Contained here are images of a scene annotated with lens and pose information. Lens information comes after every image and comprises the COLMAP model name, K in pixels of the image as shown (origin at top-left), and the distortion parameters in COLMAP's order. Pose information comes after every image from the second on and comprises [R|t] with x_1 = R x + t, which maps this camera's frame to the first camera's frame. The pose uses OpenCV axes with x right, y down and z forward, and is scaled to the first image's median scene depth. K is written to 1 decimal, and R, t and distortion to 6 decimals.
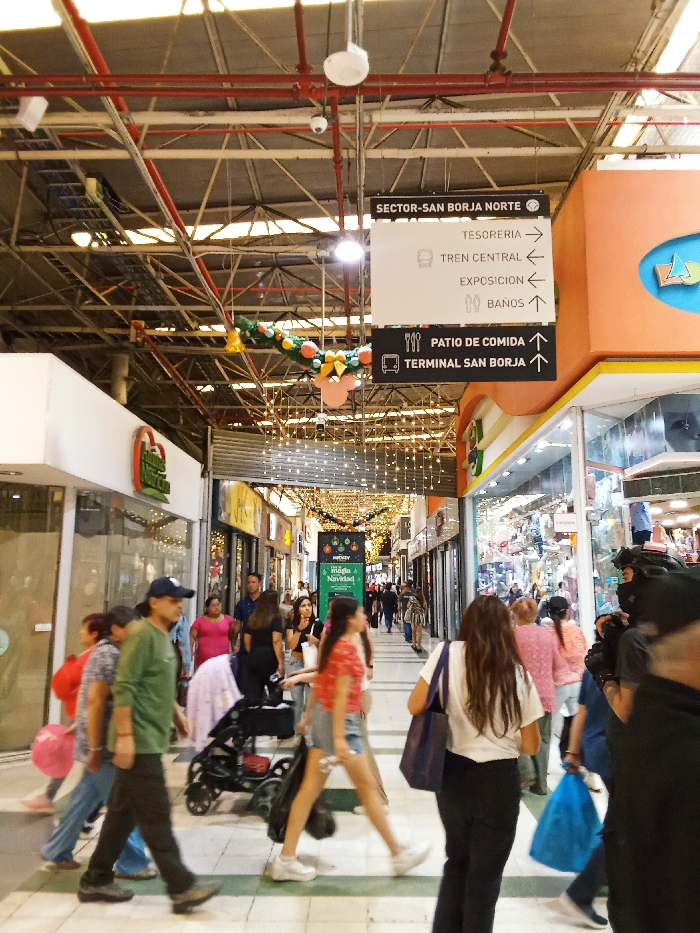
lens RADIAL K [[741.2, 0, 350.0], [0, 741.2, 466.5], [0, 0, 1]] dist [0.075803, 0.000686]
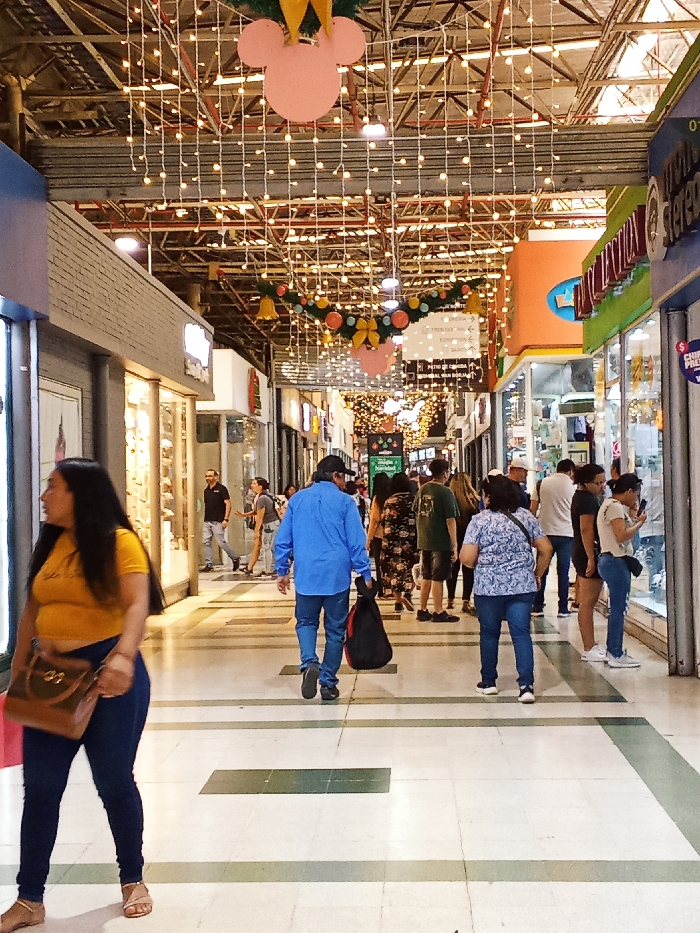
lens RADIAL K [[1410.7, 0, 350.0], [0, 1410.7, 466.5], [0, 0, 1]] dist [0.001158, 0.000498]
pose [[0.999571, -0.019012, -0.022263, -0.015468], [0.022022, 0.989346, 0.143905, -0.175519], [0.019290, -0.144334, 0.989341, -1.216551]]
